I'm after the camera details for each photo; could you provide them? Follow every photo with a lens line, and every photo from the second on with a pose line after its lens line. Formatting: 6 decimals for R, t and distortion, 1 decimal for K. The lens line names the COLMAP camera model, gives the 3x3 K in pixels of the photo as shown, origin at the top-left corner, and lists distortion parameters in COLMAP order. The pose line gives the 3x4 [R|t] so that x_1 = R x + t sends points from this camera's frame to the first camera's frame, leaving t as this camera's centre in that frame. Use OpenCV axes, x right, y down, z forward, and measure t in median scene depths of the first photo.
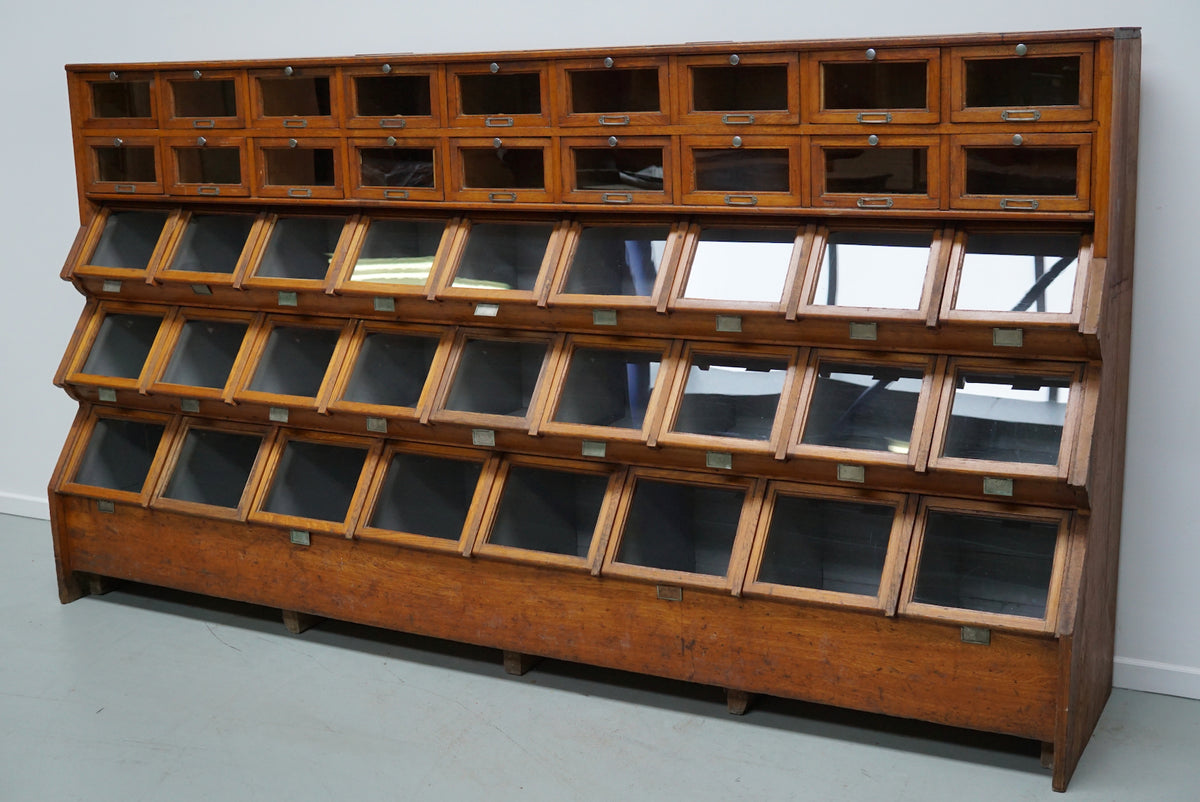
lens RADIAL K [[1546.7, 0, 607.9], [0, 1546.7, 409.1], [0, 0, 1]] dist [-0.150081, 0.326058]
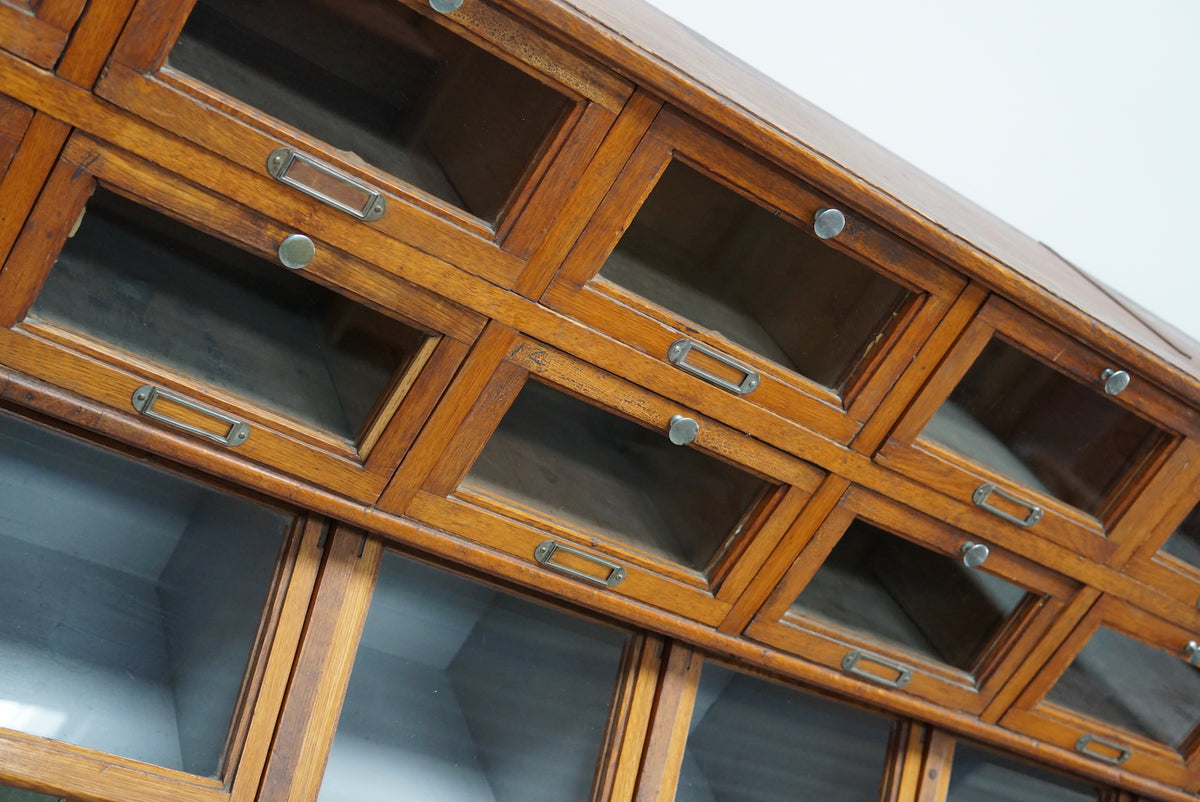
lens RADIAL K [[1546.7, 0, 607.9], [0, 1546.7, 409.1], [0, 0, 1]] dist [-0.150081, 0.326058]
pose [[0.534317, 0.096869, 0.839715, -0.331334], [-0.387656, 0.910865, 0.141591, -0.215169], [-0.751152, -0.401175, 0.524242, 0.866485]]
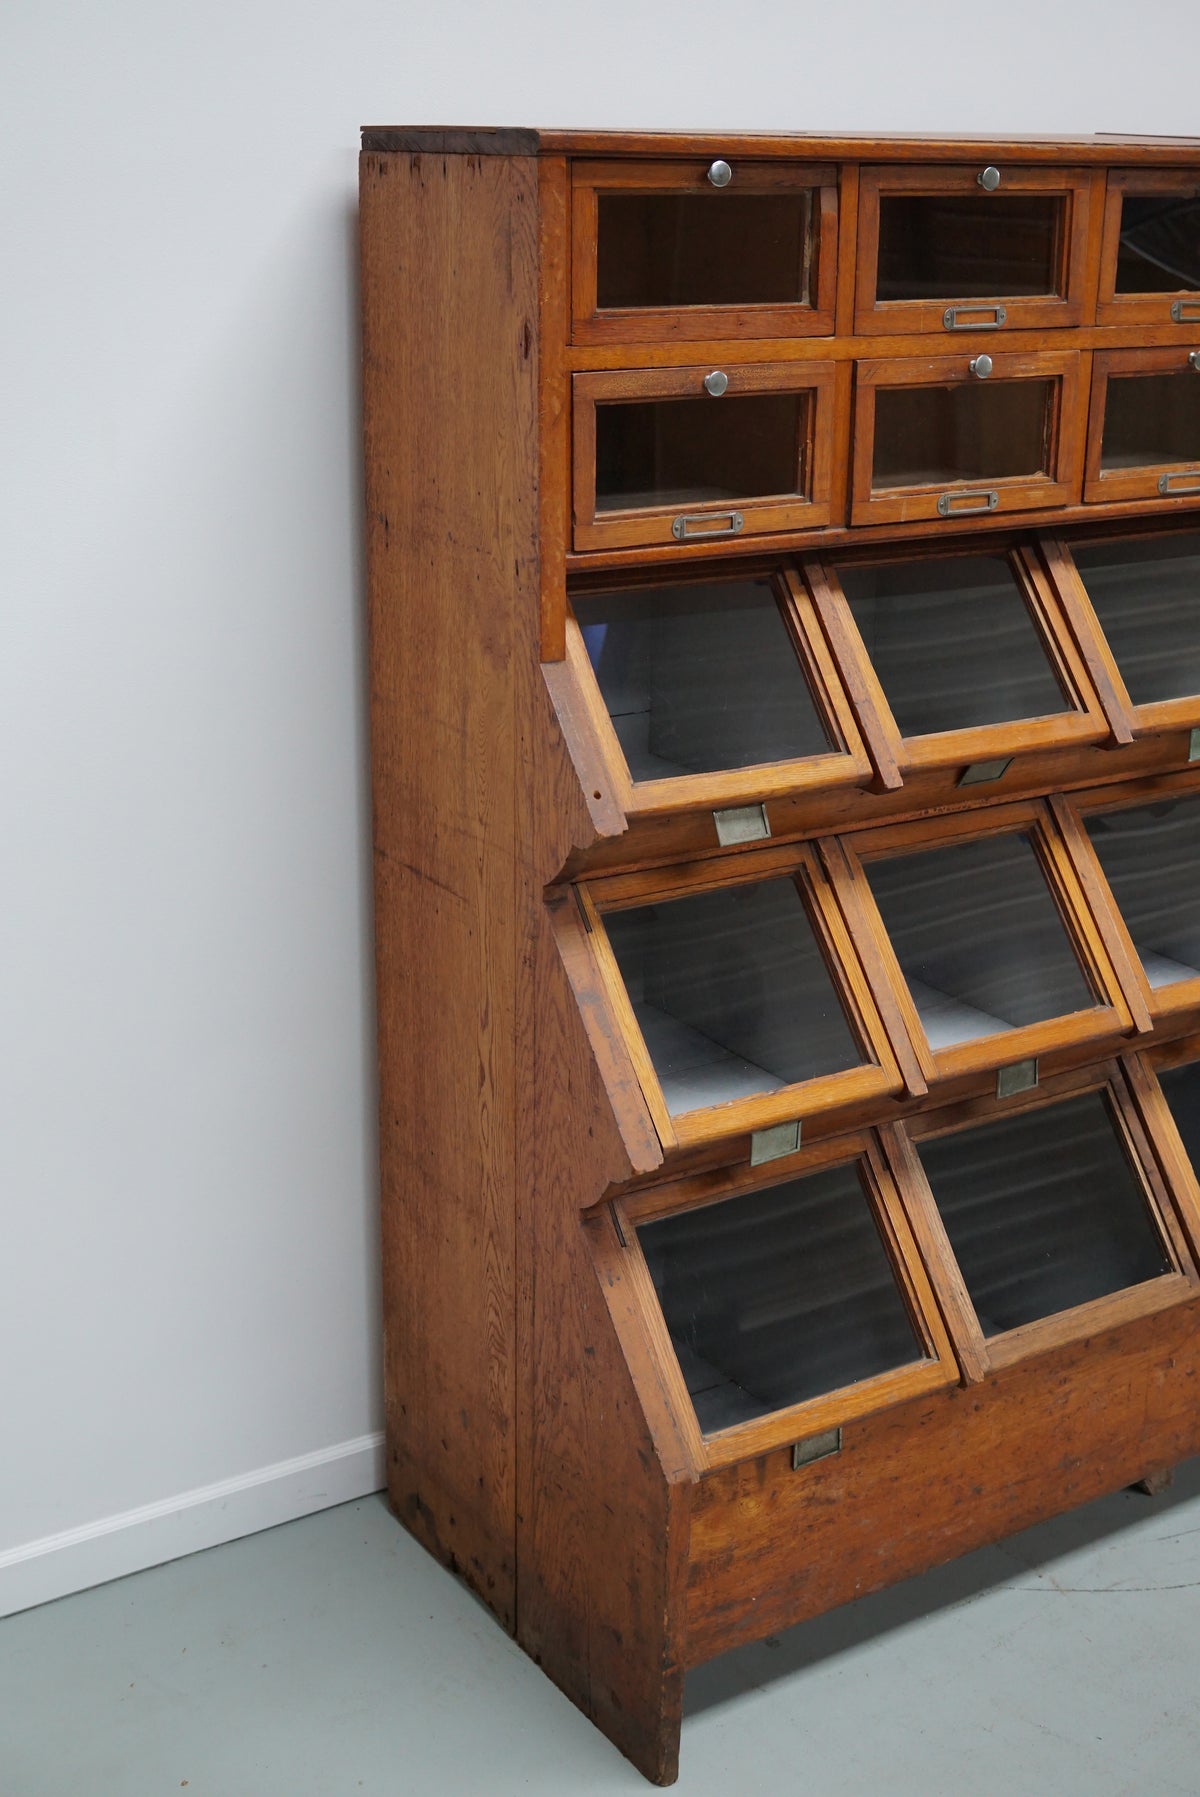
lens RADIAL K [[2326.6, 0, 642.9], [0, 2326.6, 904.0], [0, 0, 1]] dist [-0.148231, 0.337304]
pose [[0.479843, -0.261656, 0.837429, -0.891469], [0.165617, 0.964347, 0.206414, -0.200987], [-0.861581, 0.039646, 0.506070, 0.899470]]
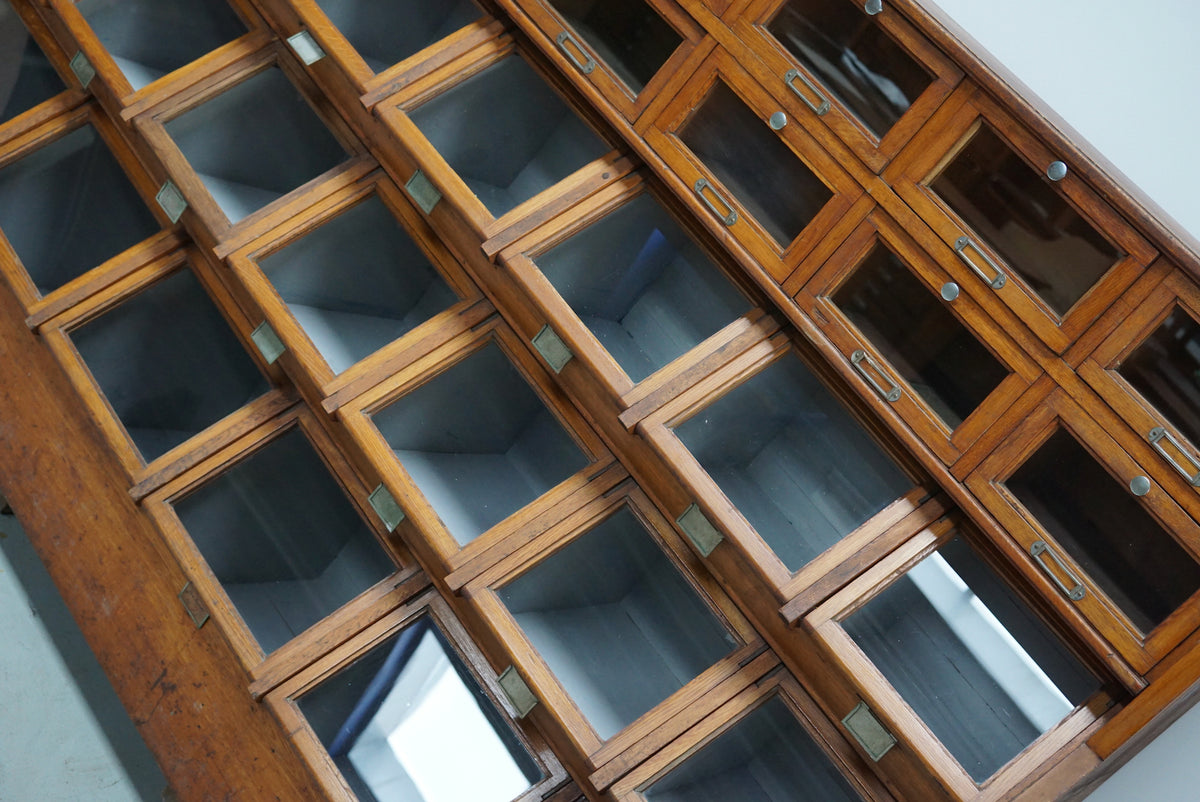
lens RADIAL K [[1546.7, 0, 607.9], [0, 1546.7, 409.1], [0, 0, 1]] dist [-0.150081, 0.326058]
pose [[0.737526, 0.673941, 0.043120, 0.079011], [-0.673189, 0.728633, 0.126141, -0.117856], [0.053593, -0.122060, 0.991075, 0.403677]]
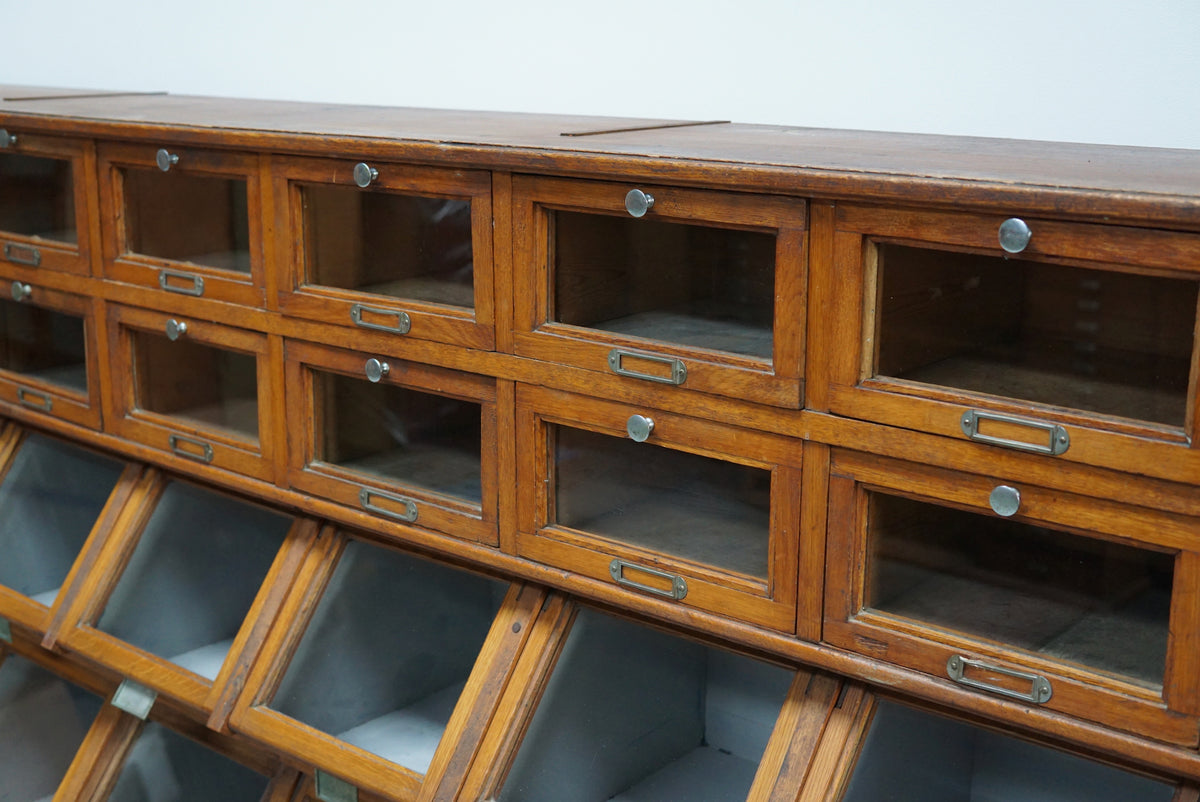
lens RADIAL K [[1546.7, 0, 607.9], [0, 1546.7, 409.1], [0, 0, 1]] dist [-0.150081, 0.326058]
pose [[0.978946, 0.087120, -0.184596, 0.133202], [-0.083200, 0.996114, 0.028888, -0.175155], [0.186395, -0.012921, 0.982390, 0.600135]]
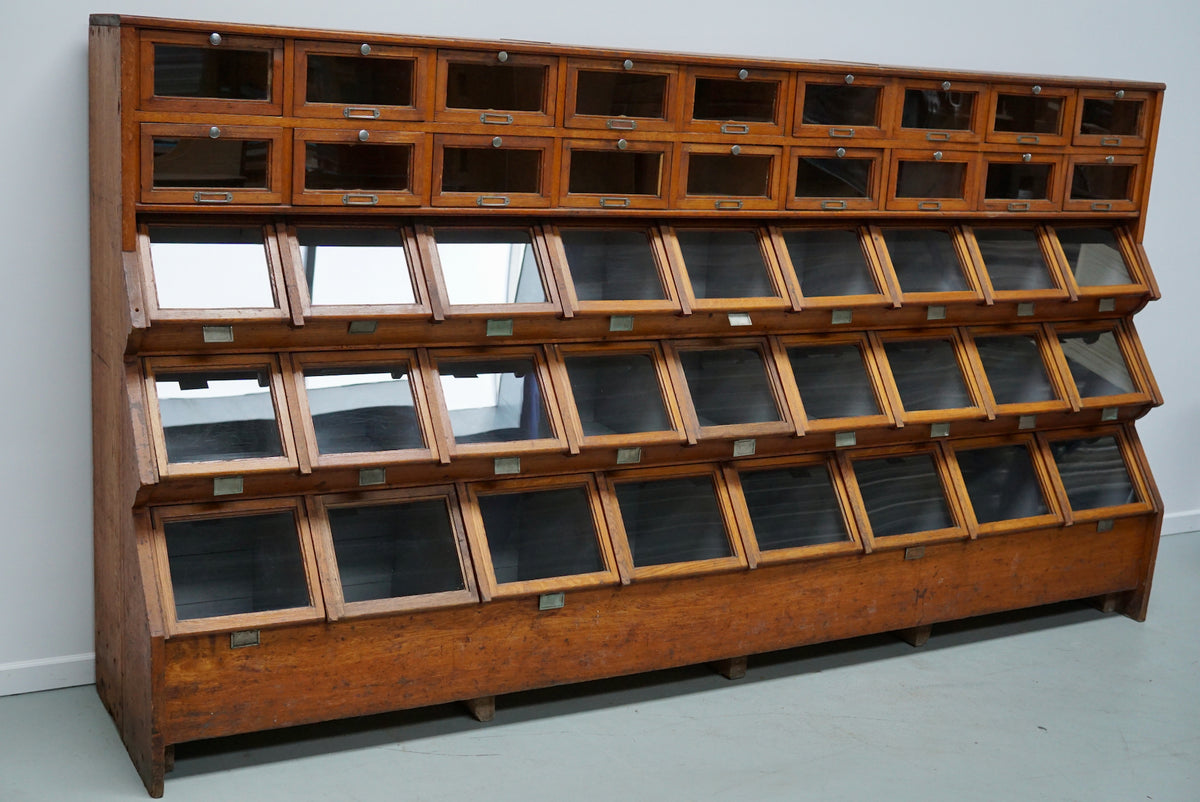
lens RADIAL K [[1546.7, 0, 607.9], [0, 1546.7, 409.1], [0, 0, 1]] dist [-0.150081, 0.326058]
pose [[0.548419, -0.132065, 0.825709, -0.964968], [0.107652, 0.990383, 0.086904, -0.104094], [-0.829246, 0.041229, 0.557362, 0.529666]]
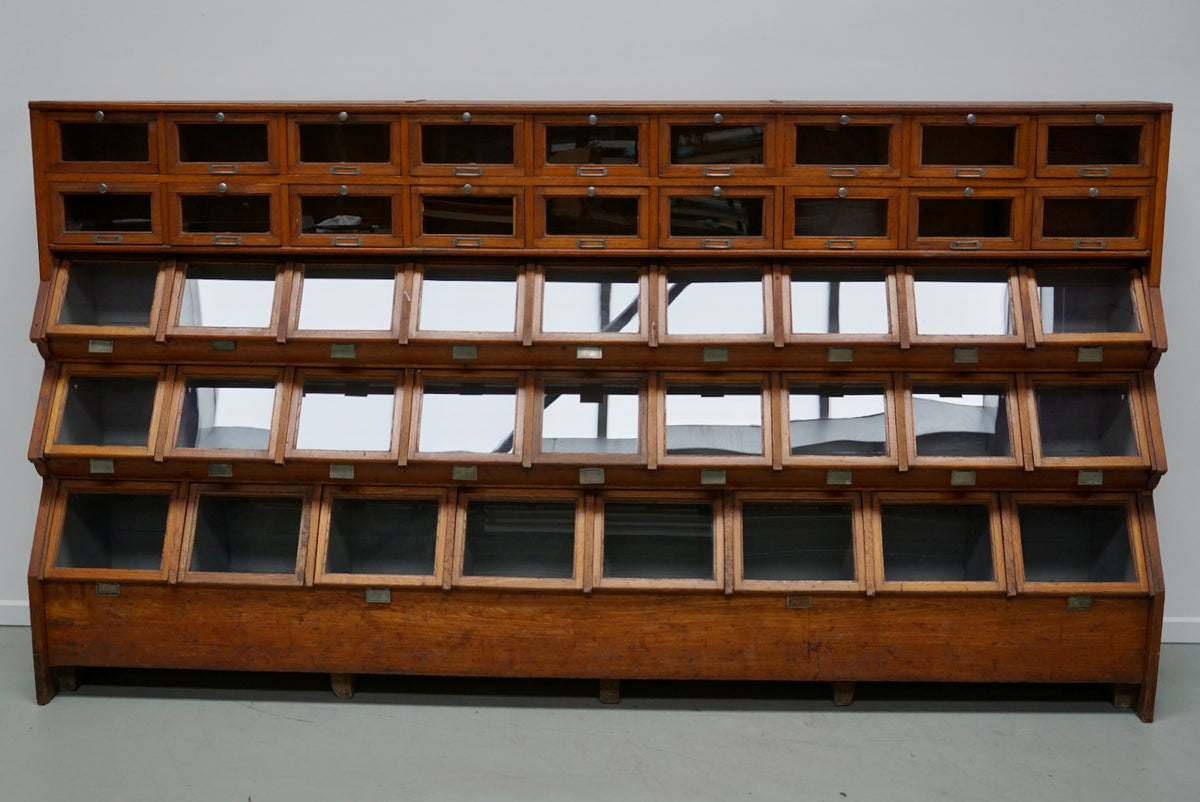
lens RADIAL K [[1553.7, 0, 597.8], [0, 1553.7, 422.4], [0, 0, 1]] dist [-0.148231, 0.337304]
pose [[0.901742, -0.060058, 0.428082, -0.530536], [0.069207, 0.997585, -0.005824, -0.011290], [-0.426699, 0.034878, 0.903721, 0.059119]]
